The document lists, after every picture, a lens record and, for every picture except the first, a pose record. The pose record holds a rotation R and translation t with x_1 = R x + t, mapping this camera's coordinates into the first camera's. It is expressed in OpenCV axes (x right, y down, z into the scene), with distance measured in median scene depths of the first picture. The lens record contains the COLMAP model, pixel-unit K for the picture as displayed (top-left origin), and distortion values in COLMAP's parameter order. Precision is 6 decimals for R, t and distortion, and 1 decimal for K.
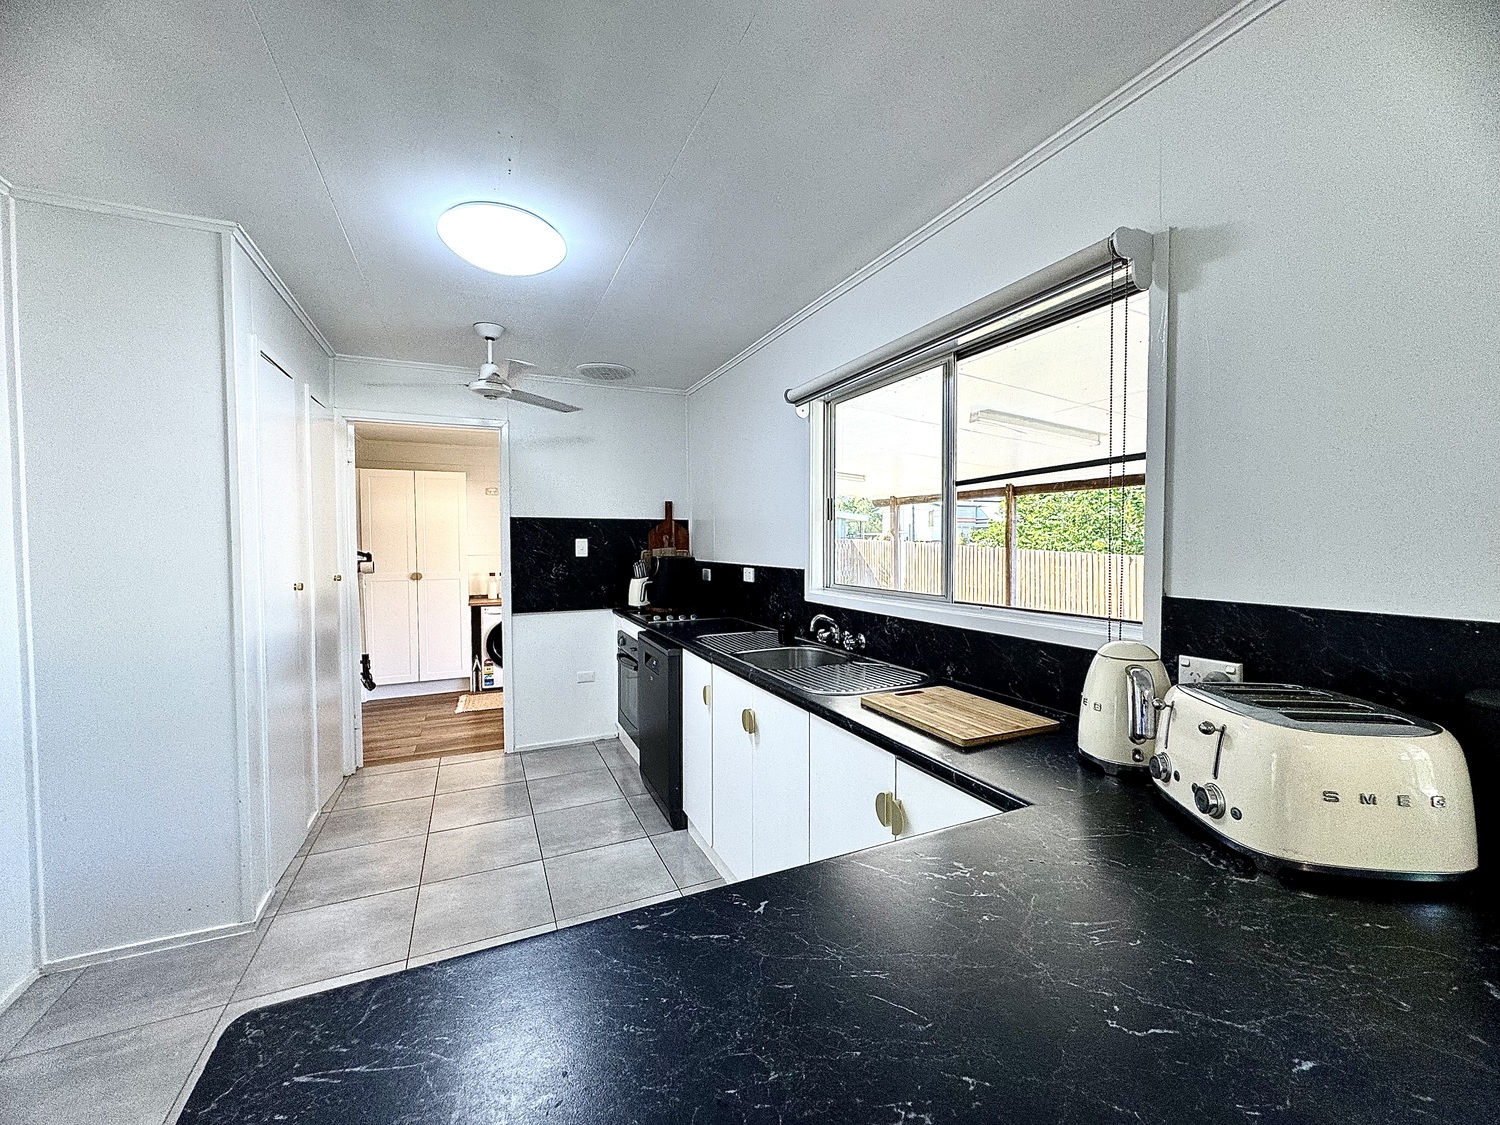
lens RADIAL K [[603.1, 0, 750.0], [0, 603.1, 562.5], [0, 0, 1]] dist [0.001189, 0.000602]
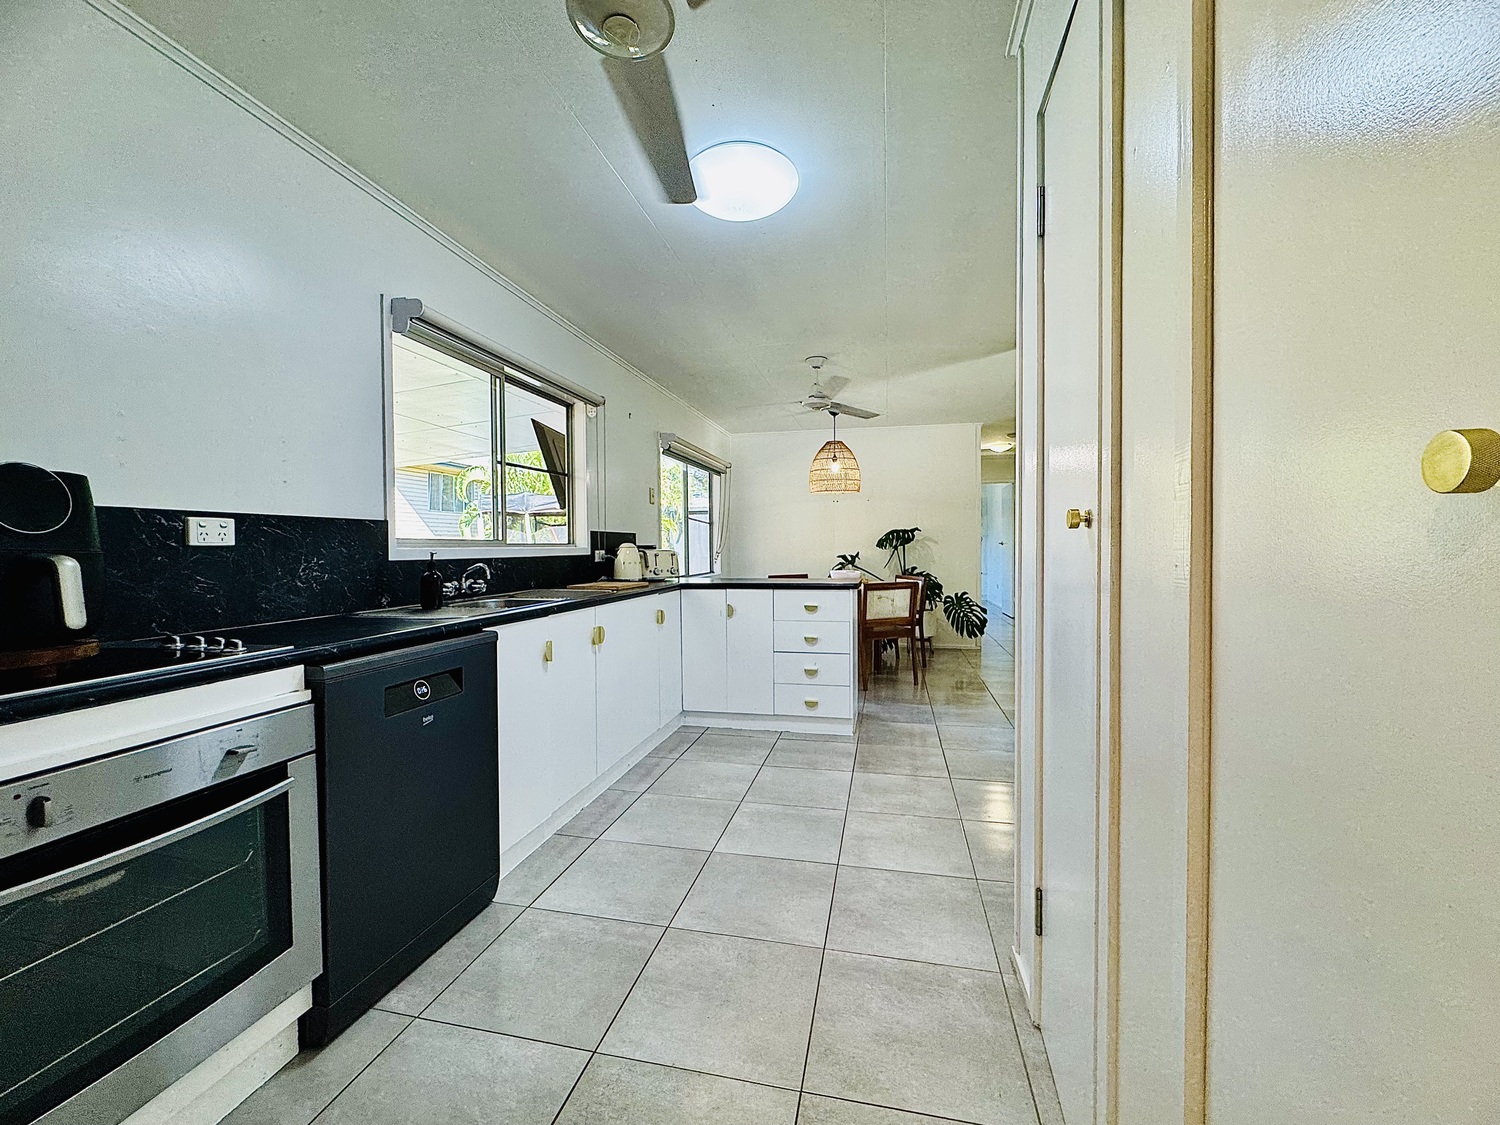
lens RADIAL K [[603.1, 0, 750.0], [0, 603.1, 562.5], [0, 0, 1]] dist [0.001189, 0.000602]
pose [[-0.790906, -0.005612, 0.611911, -0.805241], [0.033397, 0.998072, 0.052320, 0.042776], [-0.611025, 0.061816, -0.789194, 1.403230]]
